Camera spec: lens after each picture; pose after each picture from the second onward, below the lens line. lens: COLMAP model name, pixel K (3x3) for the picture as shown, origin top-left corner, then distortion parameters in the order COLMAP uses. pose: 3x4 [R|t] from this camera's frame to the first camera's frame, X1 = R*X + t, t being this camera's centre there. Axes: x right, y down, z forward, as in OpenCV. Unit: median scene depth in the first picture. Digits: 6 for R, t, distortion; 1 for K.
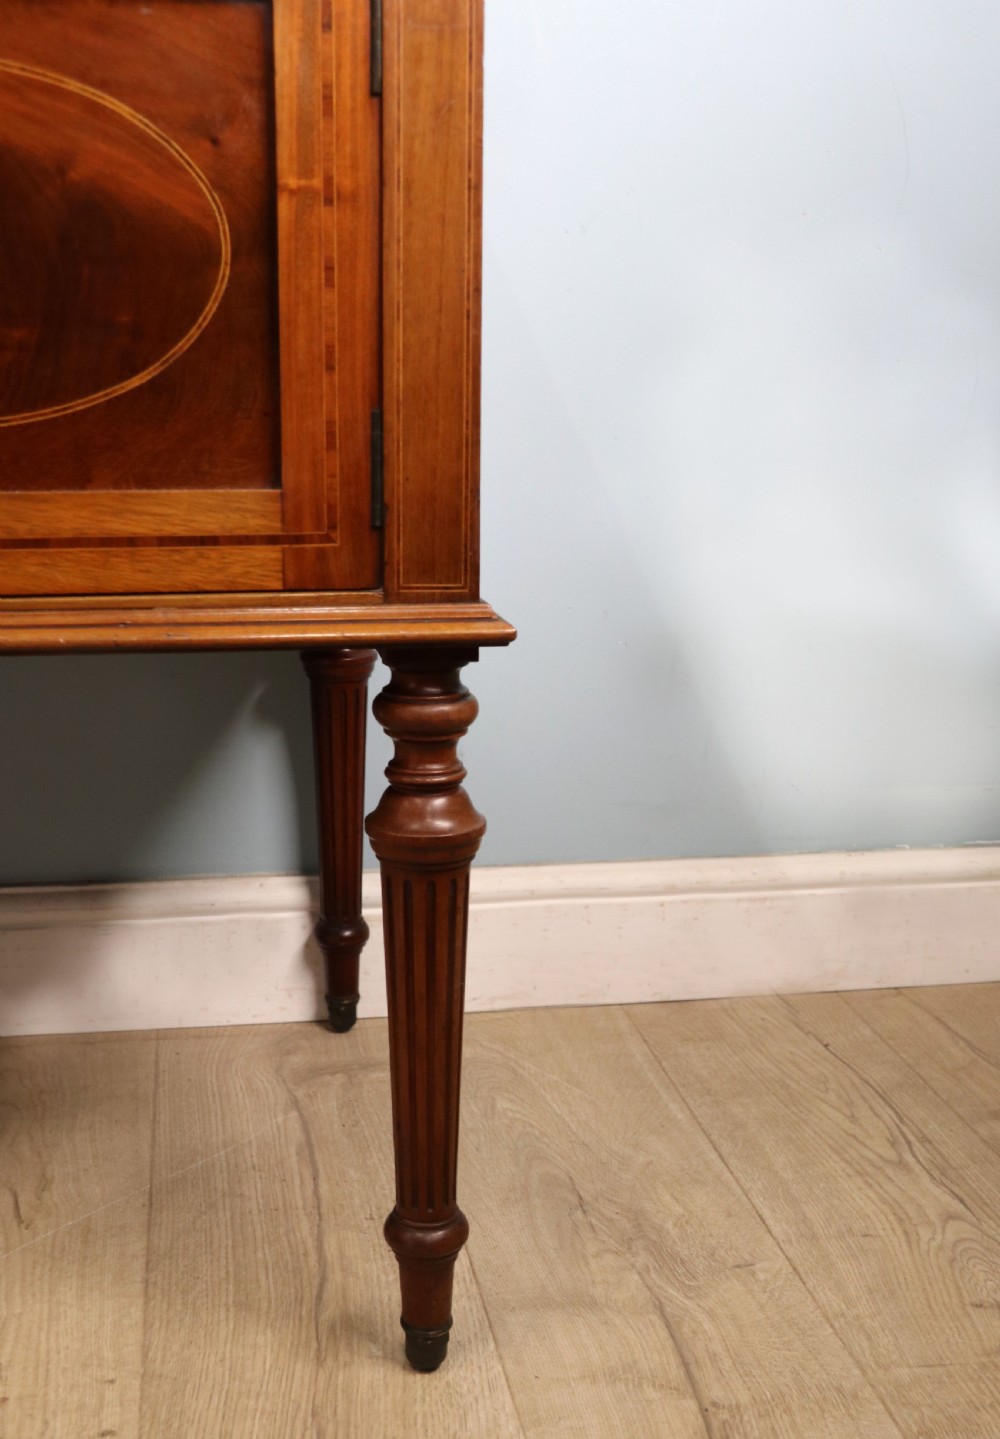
lens RADIAL K [[1656.9, 0, 531.2], [0, 1656.9, 791.0], [0, 0, 1]] dist [-0.046782, 0.000000]
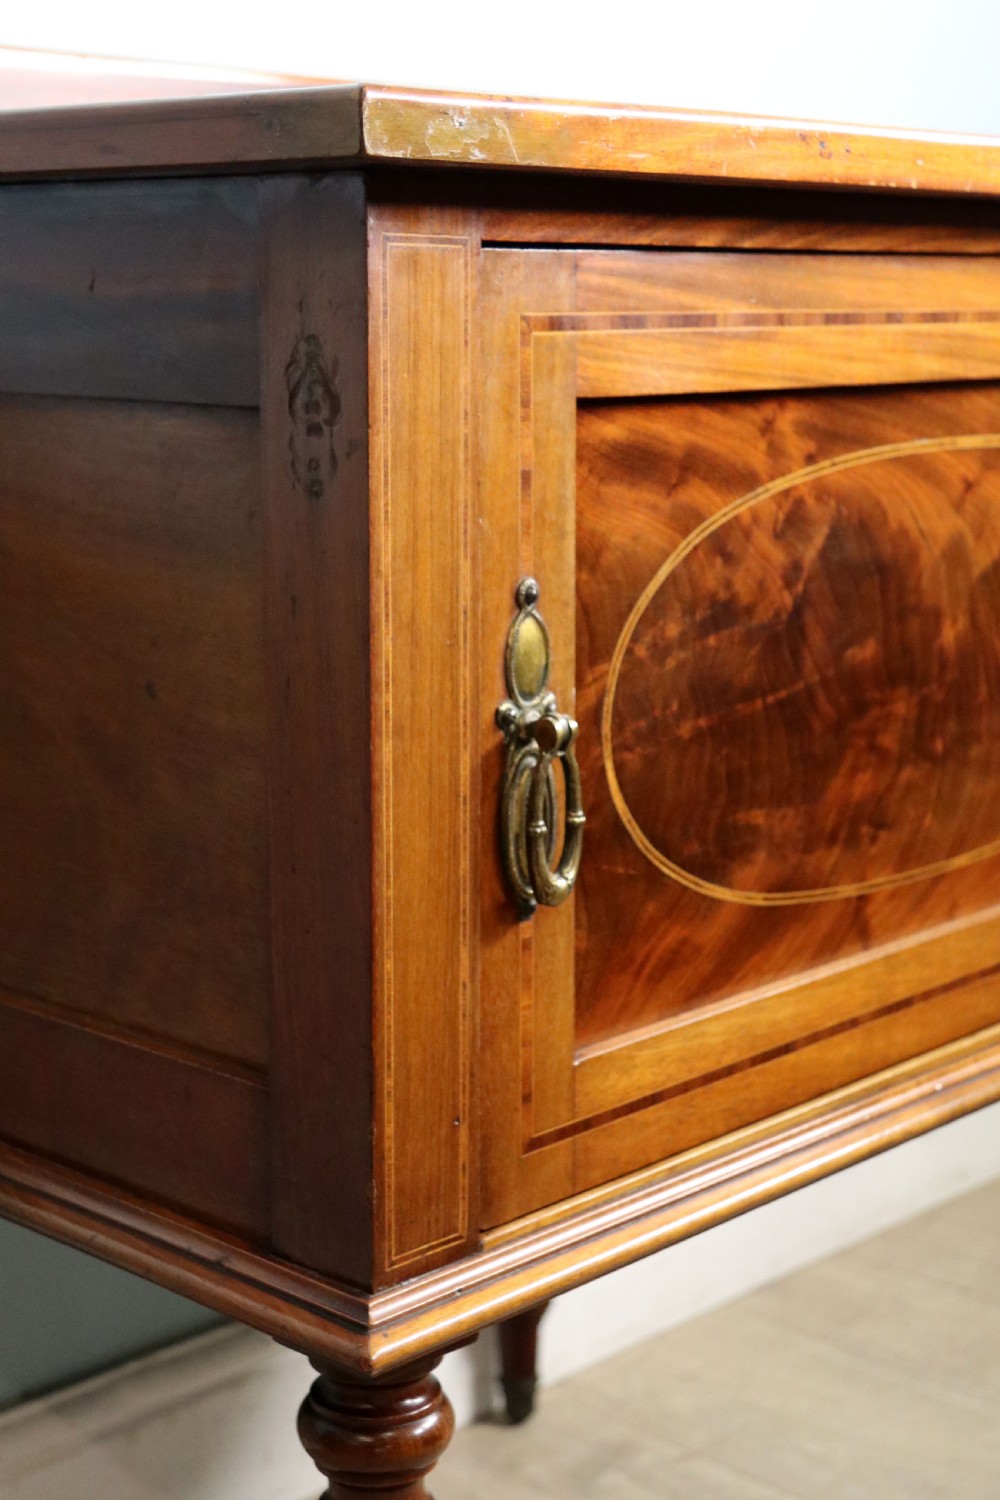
lens RADIAL K [[2416.3, 0, 490.1], [0, 2416.3, 764.1], [0, 0, 1]] dist [0.027331, 0.000000]
pose [[0.817872, -0.124298, 0.561815, -1.040011], [0.159186, 0.987159, -0.013335, -0.215546], [-0.552943, 0.100339, 0.827155, 0.026731]]
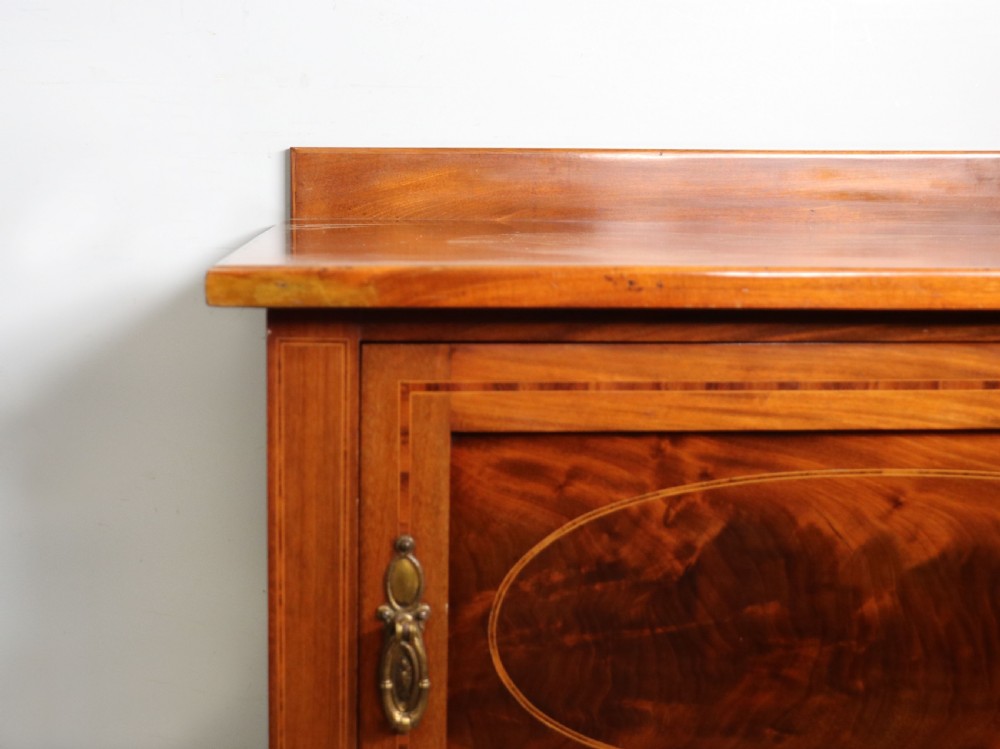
lens RADIAL K [[1293.4, 0, 411.5], [0, 1293.4, 362.9], [0, 0, 1]] dist [-0.031373, 0.000000]
pose [[0.985238, 0.012974, -0.170696, -0.478405], [-0.032415, 0.993223, -0.111609, -0.295794], [0.168092, 0.115494, 0.978982, -0.031538]]
